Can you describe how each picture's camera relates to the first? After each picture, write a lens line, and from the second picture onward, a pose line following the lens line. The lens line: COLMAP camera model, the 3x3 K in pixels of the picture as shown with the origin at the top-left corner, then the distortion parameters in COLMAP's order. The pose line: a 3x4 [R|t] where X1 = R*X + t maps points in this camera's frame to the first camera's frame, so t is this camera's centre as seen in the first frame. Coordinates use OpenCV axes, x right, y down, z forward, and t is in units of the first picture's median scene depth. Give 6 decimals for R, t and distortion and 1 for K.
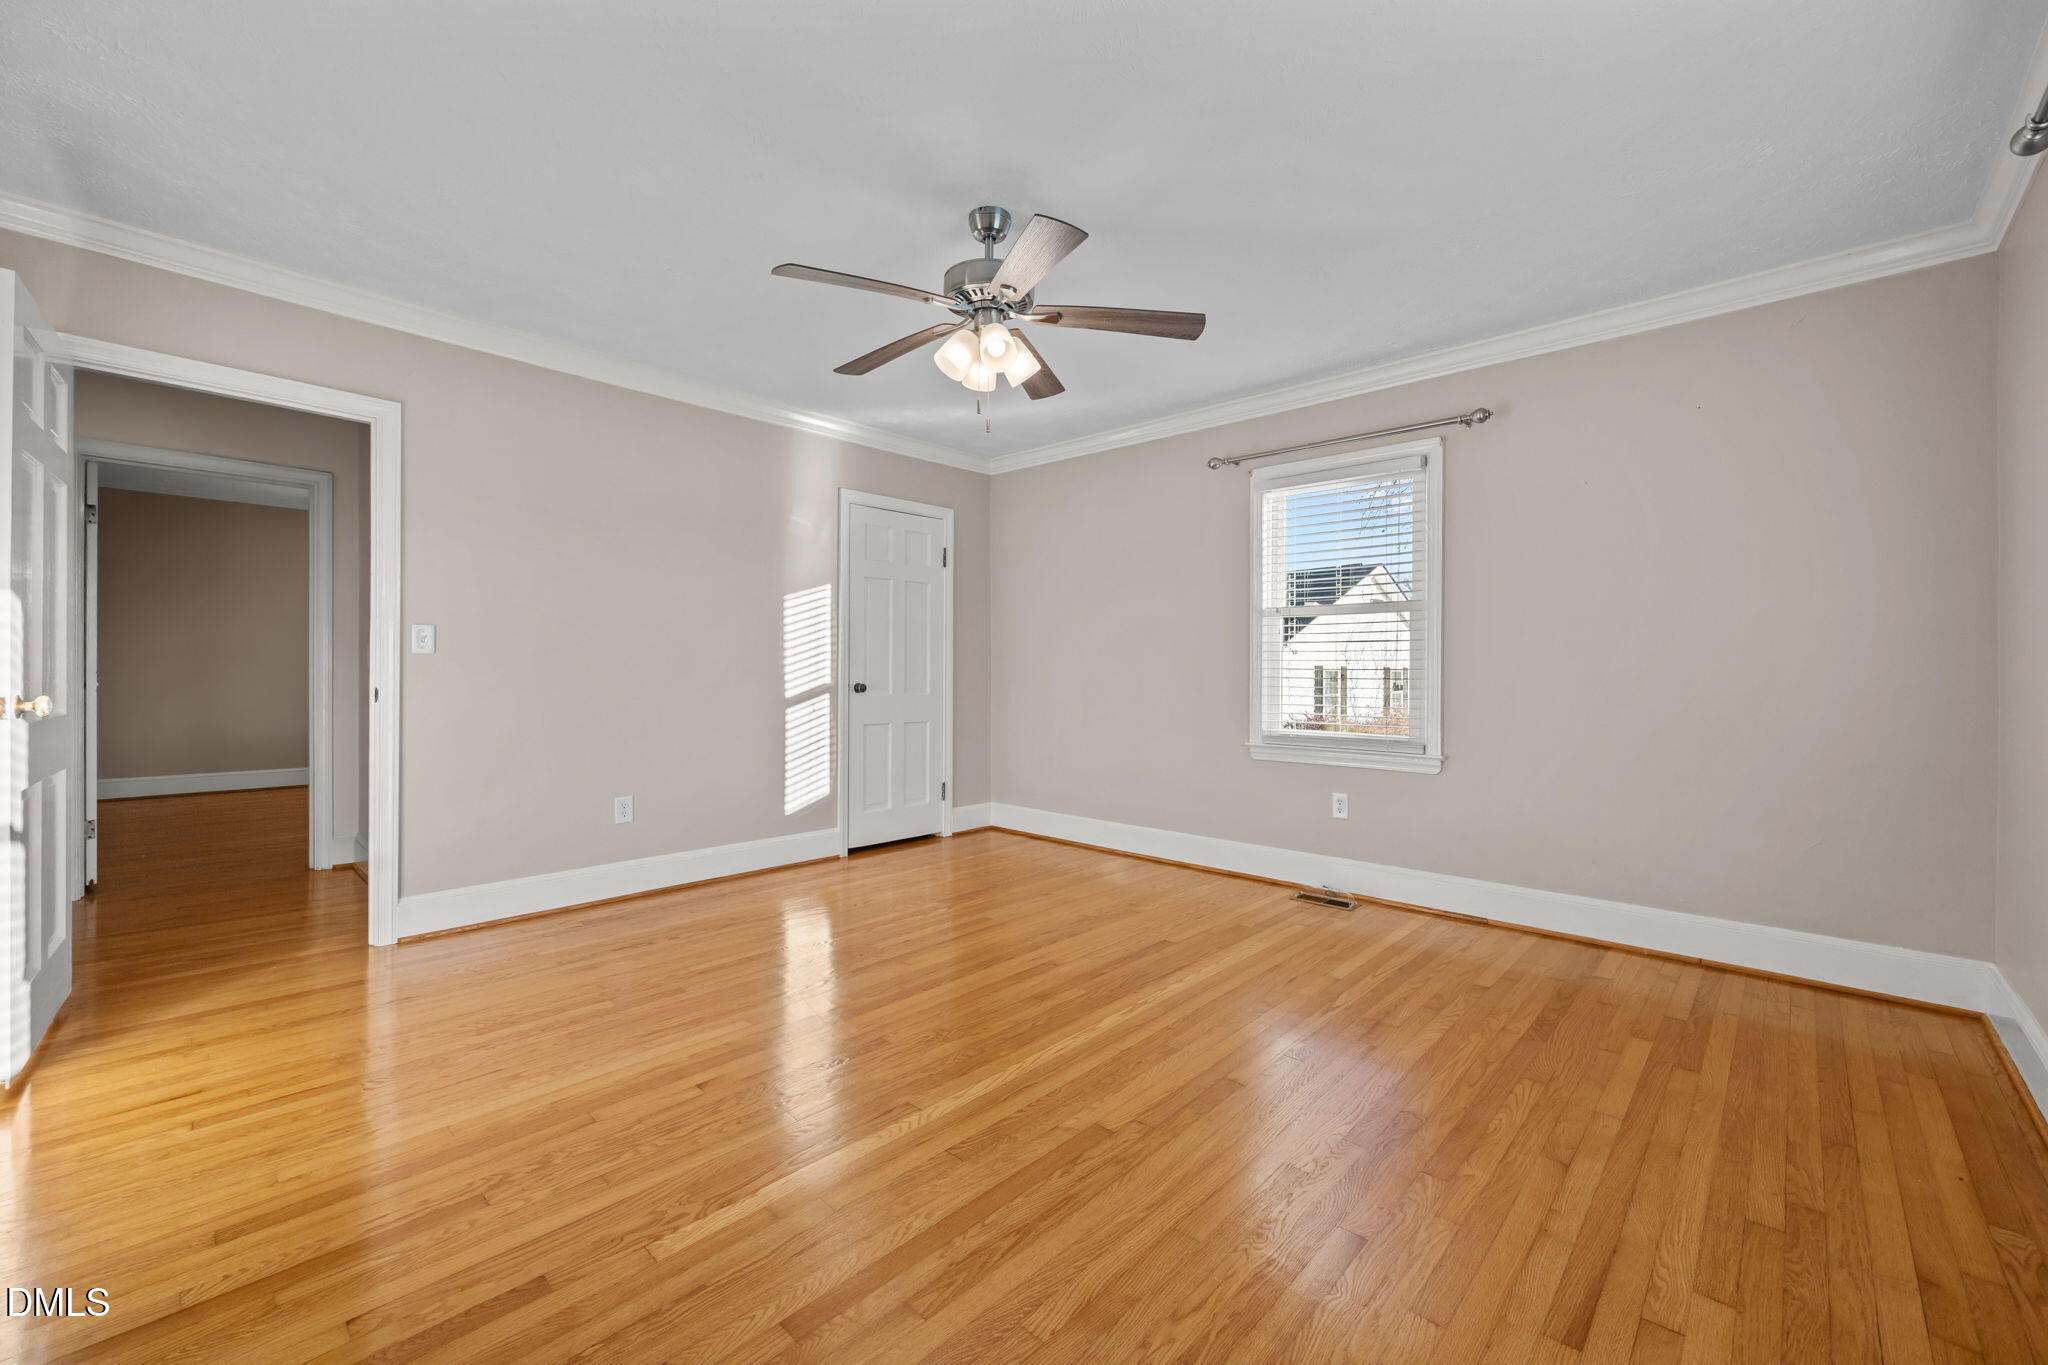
lens RADIAL K [[821.9, 0, 1031.8], [0, 821.9, 674.5], [0, 0, 1]] dist [-0.000736, 0.000008]
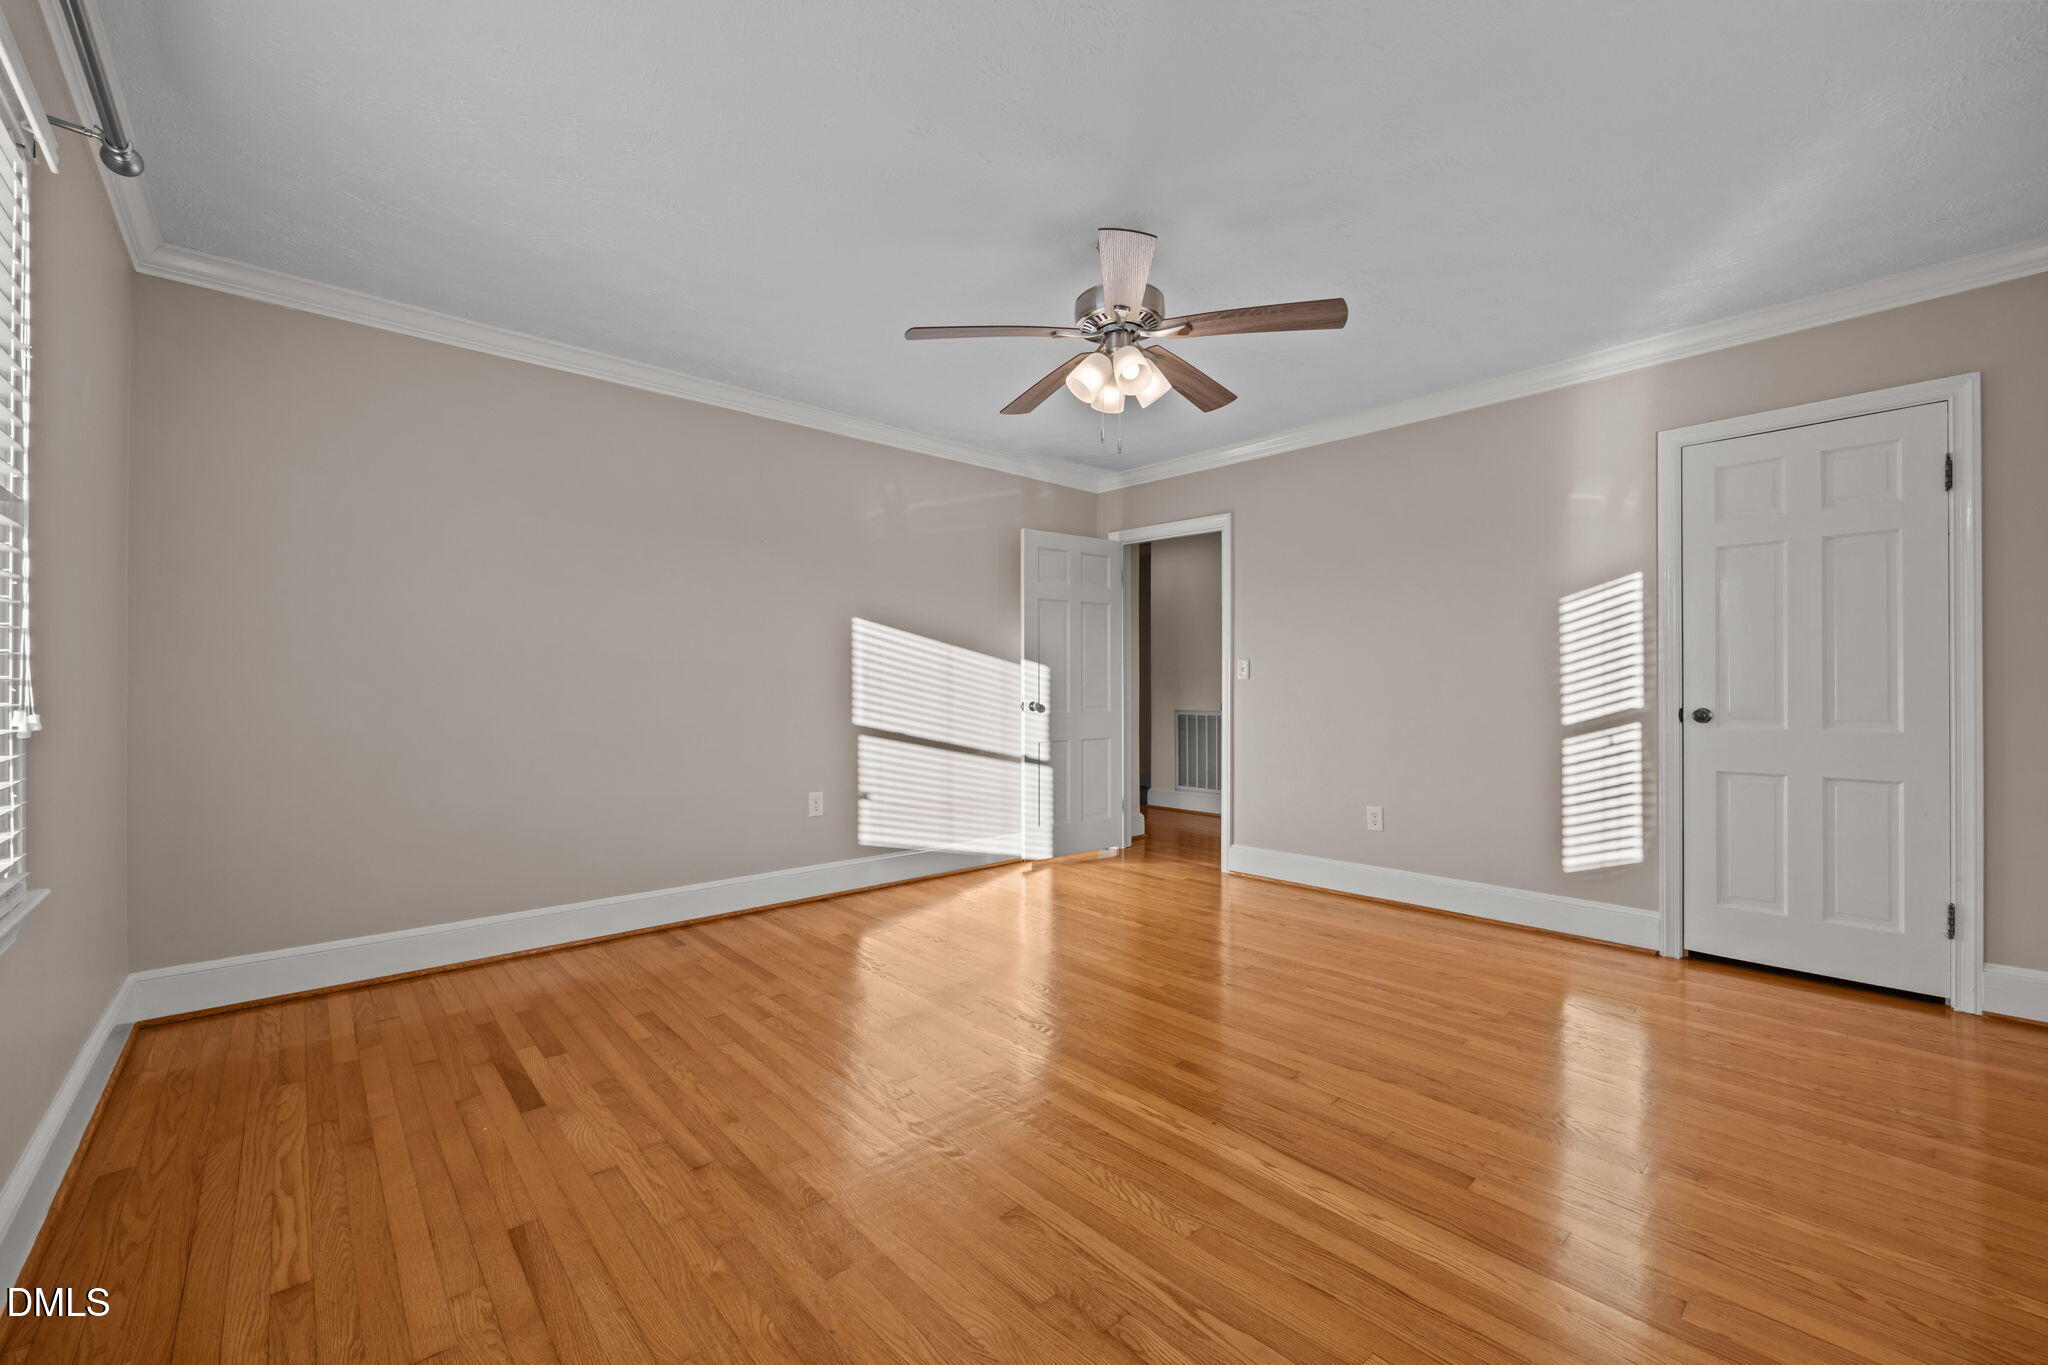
lens RADIAL K [[809.7, 0, 1032.2], [0, 809.7, 694.9], [0, 0, 1]] dist [-0.003770, -0.000155]
pose [[-0.076474, 0.002076, -0.997069, 0.634483], [-0.004439, 0.999987, 0.002423, -0.000554], [0.997062, 0.004611, -0.076463, 0.653452]]
